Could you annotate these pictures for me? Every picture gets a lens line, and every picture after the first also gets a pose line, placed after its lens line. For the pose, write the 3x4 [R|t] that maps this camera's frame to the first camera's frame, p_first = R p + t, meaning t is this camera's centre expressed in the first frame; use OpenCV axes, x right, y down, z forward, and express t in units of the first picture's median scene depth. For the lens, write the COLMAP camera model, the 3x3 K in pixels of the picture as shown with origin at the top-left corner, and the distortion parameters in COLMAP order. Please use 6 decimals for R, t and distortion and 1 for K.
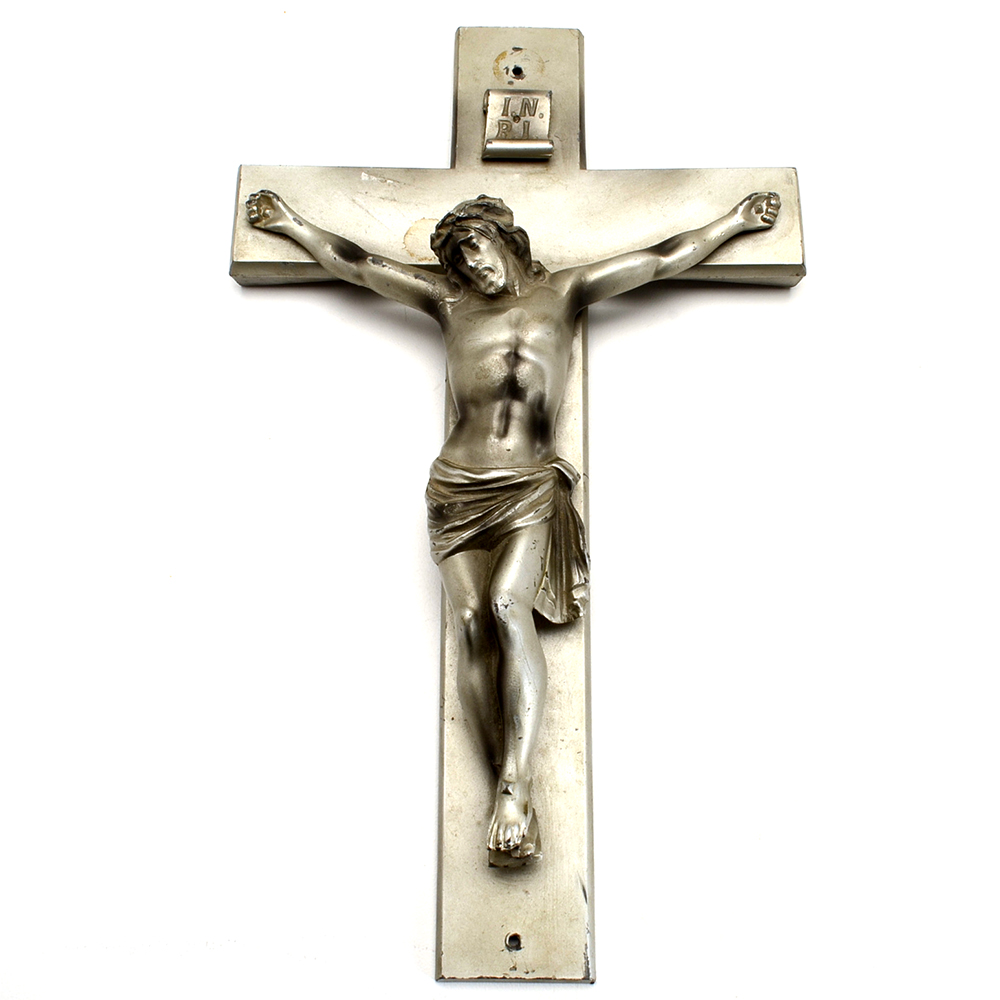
lens RADIAL K [[1305.7, 0, 531.4], [0, 1305.7, 525.4], [0, 0, 1]] dist [-0.084930, 0.000000]
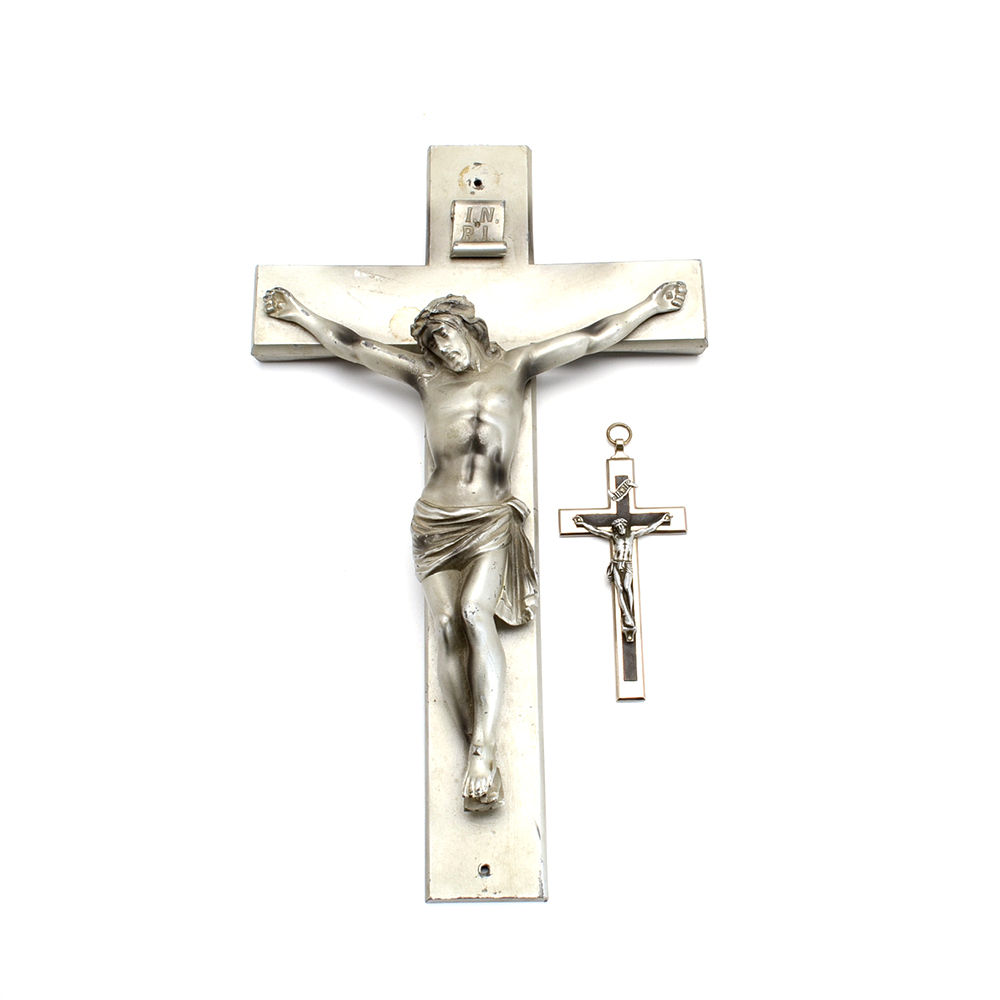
lens RADIAL K [[1395.6, 0, 550.0], [0, 1395.6, 507.0], [0, 0, 1]] dist [-0.073094, 0.000000]
pose [[0.999633, -0.020563, 0.017630, 0.030807], [0.020886, 0.999614, -0.018342, -0.015024], [-0.017246, 0.018704, 0.999676, -0.358232]]
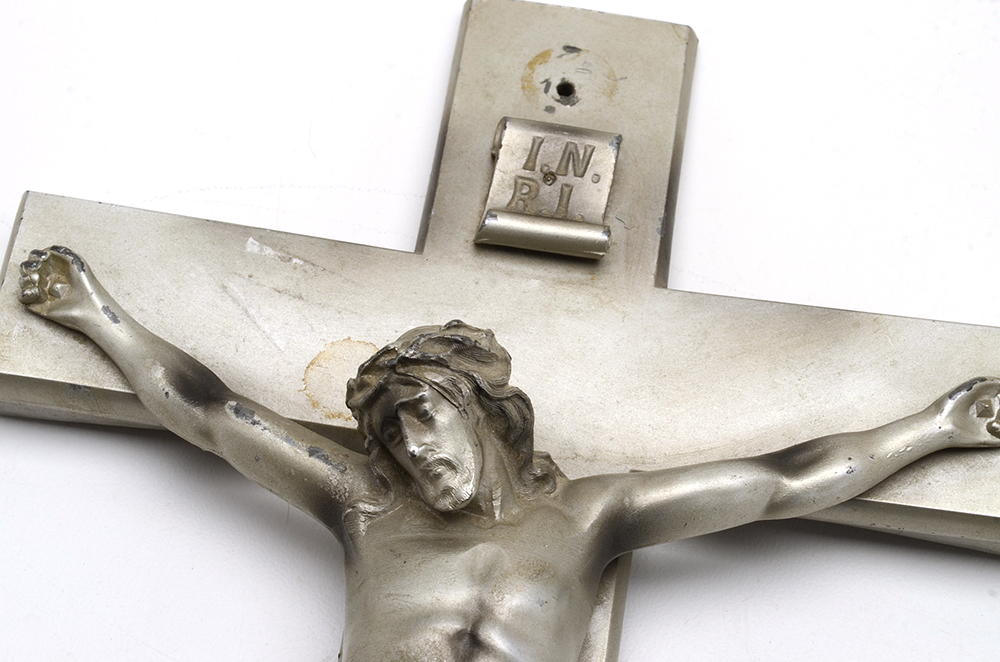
lens RADIAL K [[2277.5, 0, 488.4], [0, 2277.5, 339.0], [0, 0, 1]] dist [0.079056, 0.000000]
pose [[0.989412, 0.134653, -0.054157, 0.024660], [-0.142581, 0.971494, -0.189394, -0.070047], [0.027110, 0.195111, 0.980406, 0.091041]]
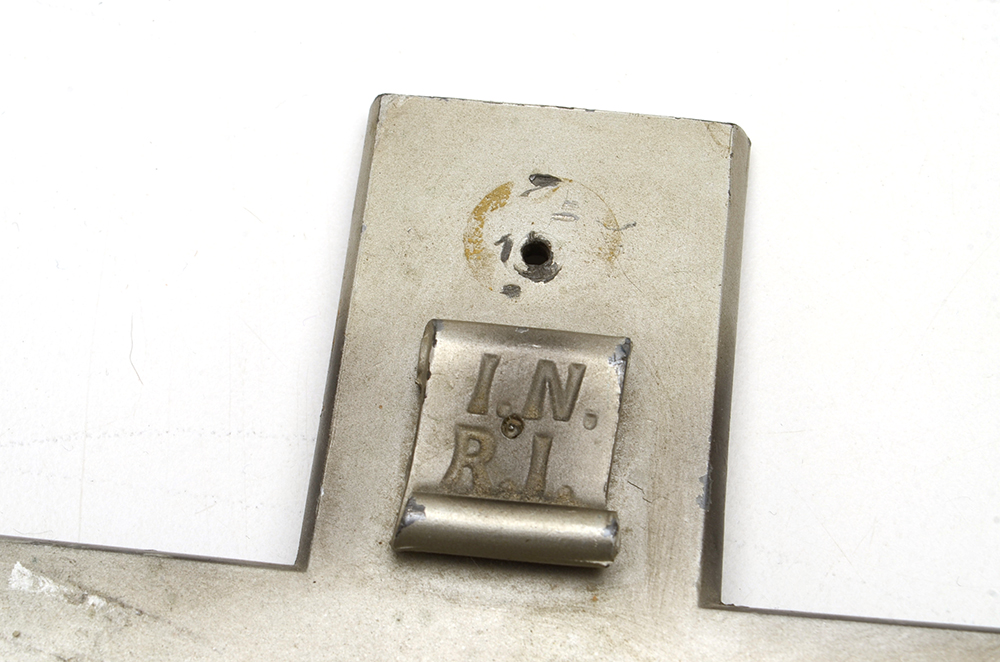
lens RADIAL K [[2277.5, 0, 500.1], [0, 2277.5, 332.0], [0, 0, 1]] dist [0.079056, 0.000000]
pose [[0.994098, 0.076122, -0.077296, 0.028487], [-0.085096, 0.989077, -0.120357, -0.281369], [0.067290, 0.126225, 0.989717, 0.460167]]
